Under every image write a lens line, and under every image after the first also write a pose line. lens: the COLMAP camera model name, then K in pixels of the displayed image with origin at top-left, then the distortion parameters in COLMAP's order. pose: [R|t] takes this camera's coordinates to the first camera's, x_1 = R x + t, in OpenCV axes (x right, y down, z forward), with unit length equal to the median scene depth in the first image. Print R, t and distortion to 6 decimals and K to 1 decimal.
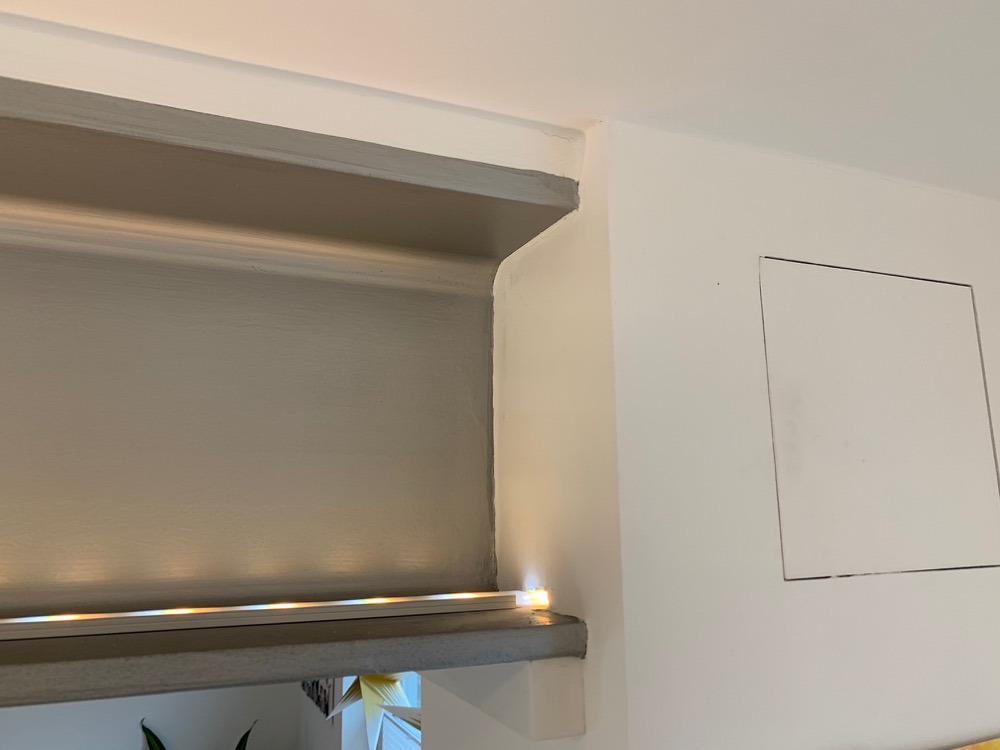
lens RADIAL K [[752.5, 0, 500.0], [0, 752.5, 375.0], [0, 0, 1]] dist [0.003157, 0.001393]
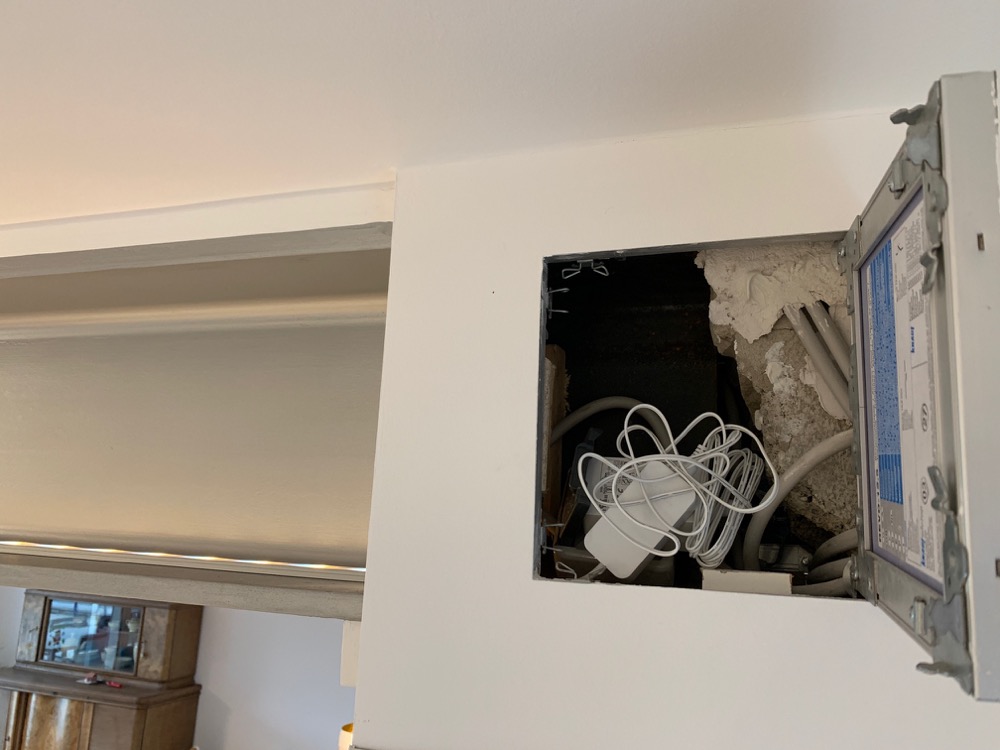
lens RADIAL K [[752.5, 0, 500.0], [0, 752.5, 375.0], [0, 0, 1]] dist [0.003157, 0.001393]
pose [[0.754339, -0.064404, -0.653319, 1.094469], [0.076559, 0.997016, -0.009888, 0.000693], [0.652006, -0.042559, 0.757019, 0.227414]]
